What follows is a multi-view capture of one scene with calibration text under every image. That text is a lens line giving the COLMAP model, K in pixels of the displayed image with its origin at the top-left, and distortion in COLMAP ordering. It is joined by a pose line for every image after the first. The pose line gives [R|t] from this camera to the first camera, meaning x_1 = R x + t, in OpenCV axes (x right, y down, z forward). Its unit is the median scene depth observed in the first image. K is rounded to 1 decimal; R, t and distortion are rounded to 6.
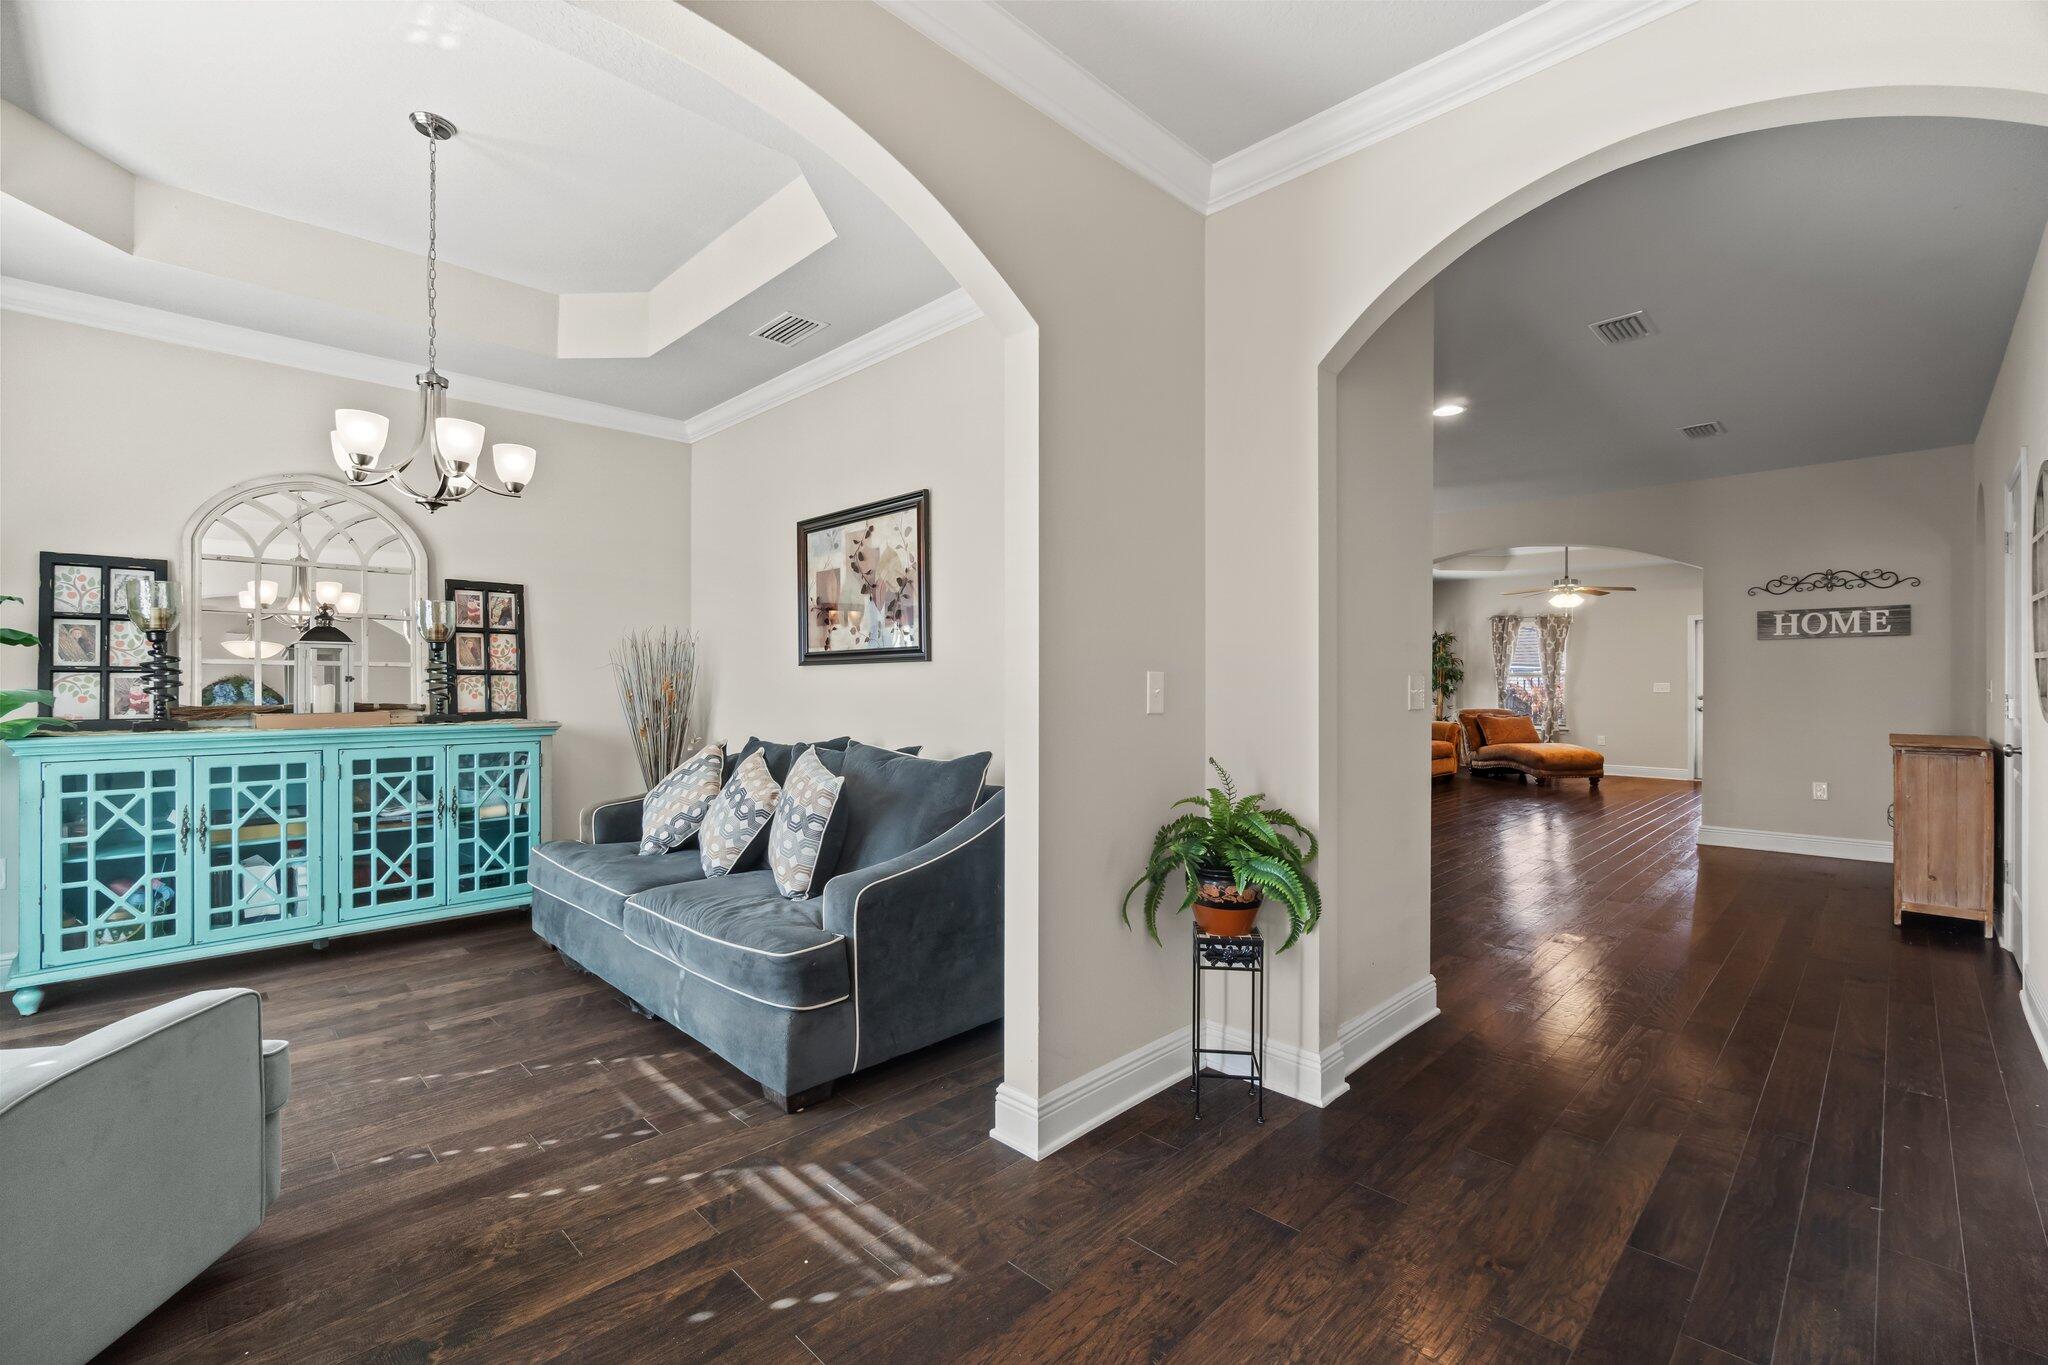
lens RADIAL K [[882.3, 0, 1029.4], [0, 882.3, 684.0], [0, 0, 1]] dist [-0.000948, -0.000170]
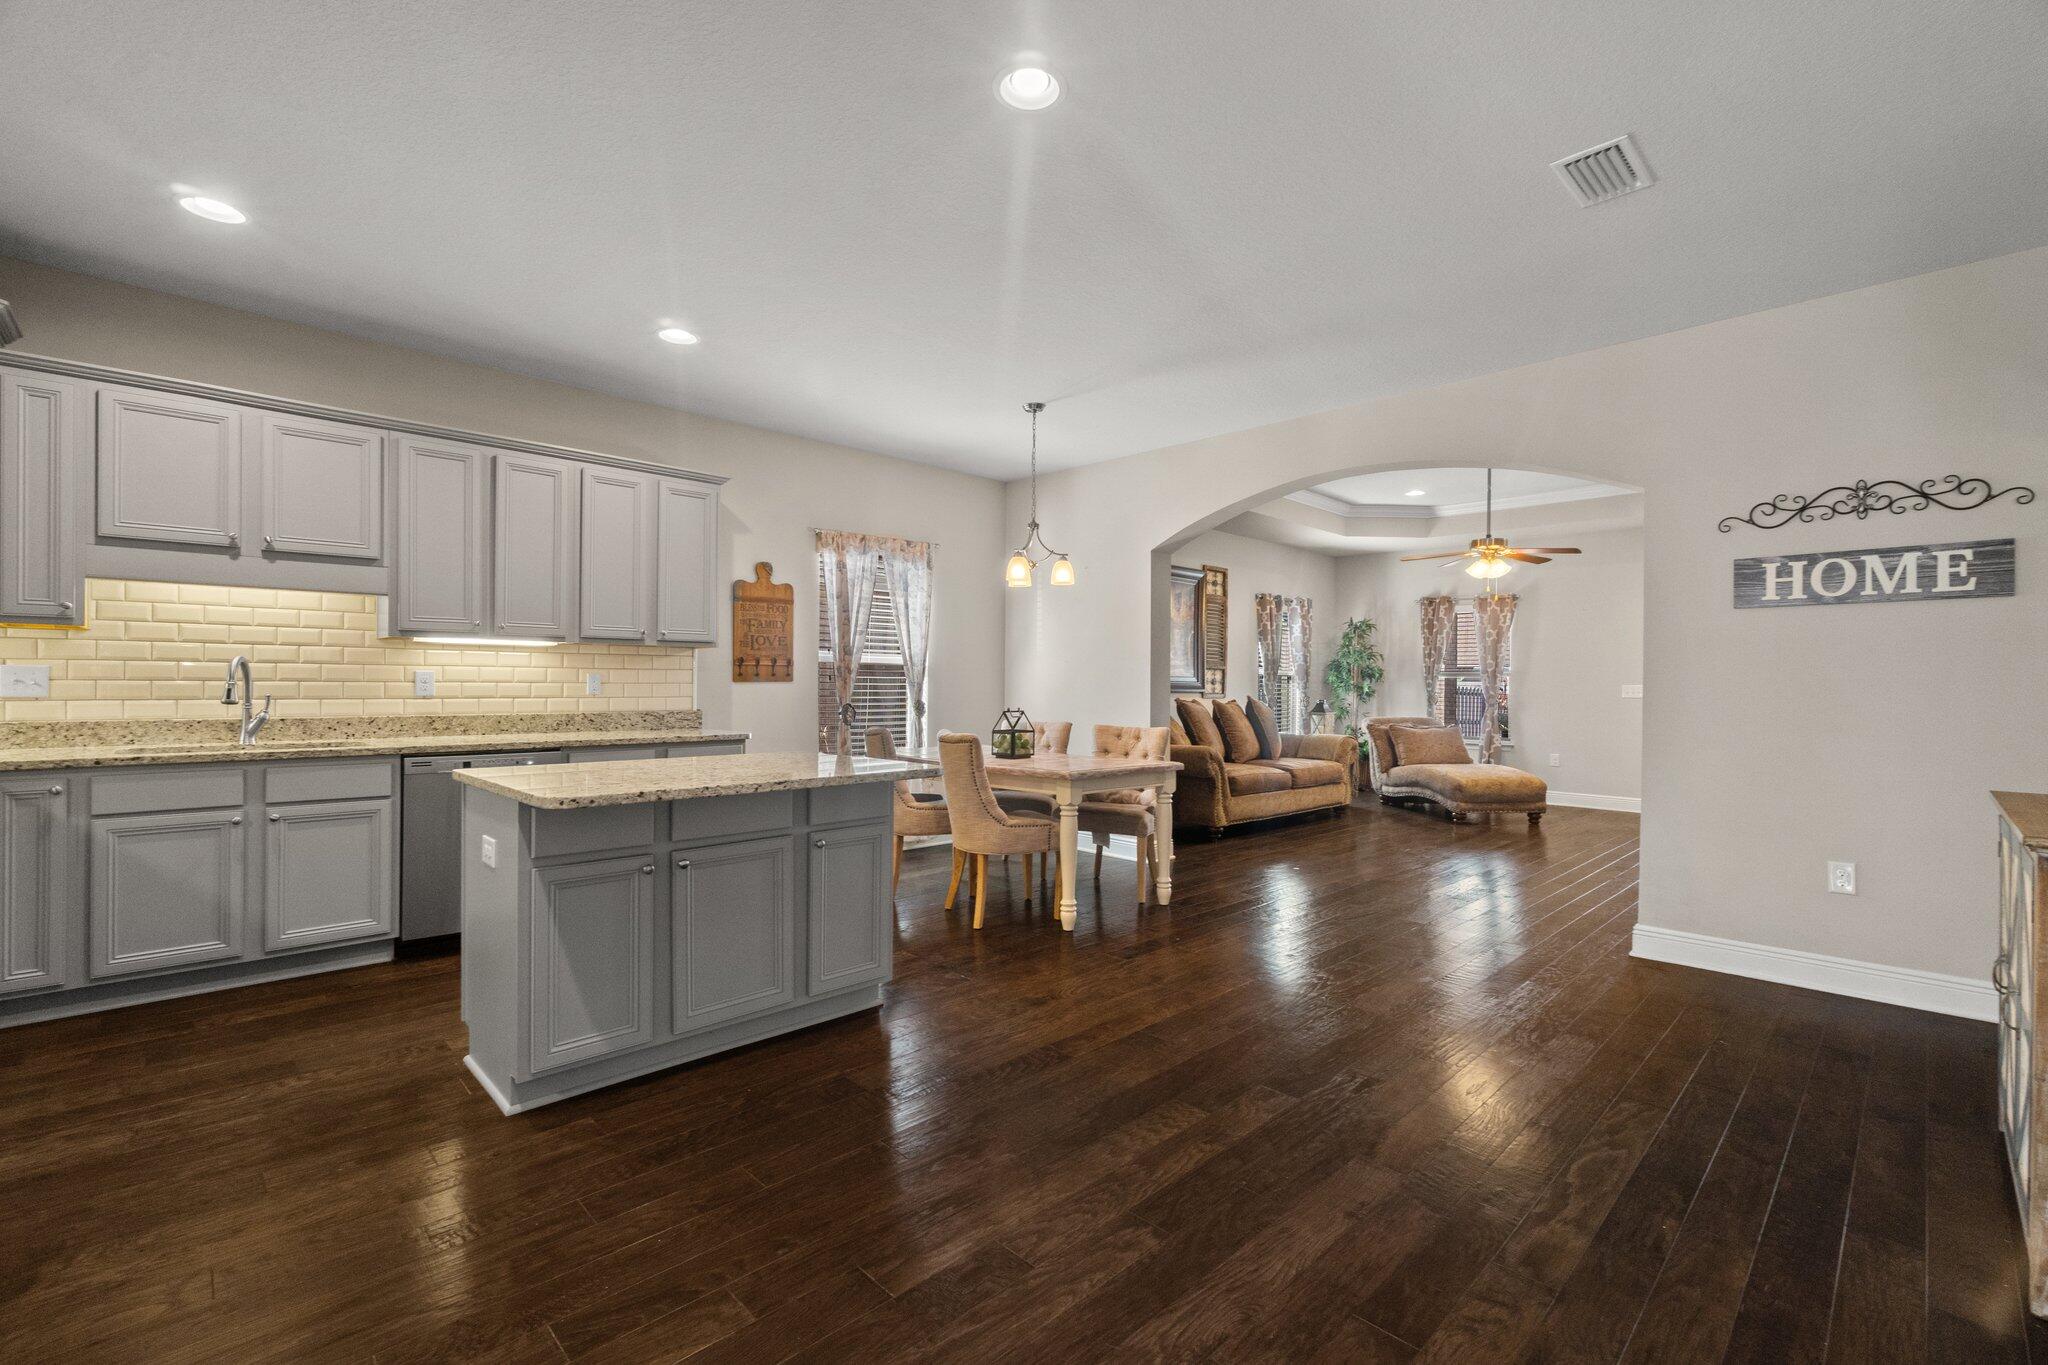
lens RADIAL K [[882.3, 0, 1029.4], [0, 882.3, 684.0], [0, 0, 1]] dist [-0.000948, -0.000170]
pose [[0.999814, 0.007996, -0.017562, 0.383111], [-0.008001, 0.999968, -0.000209, 0.003355], [0.017560, 0.000349, 0.999846, 0.423509]]
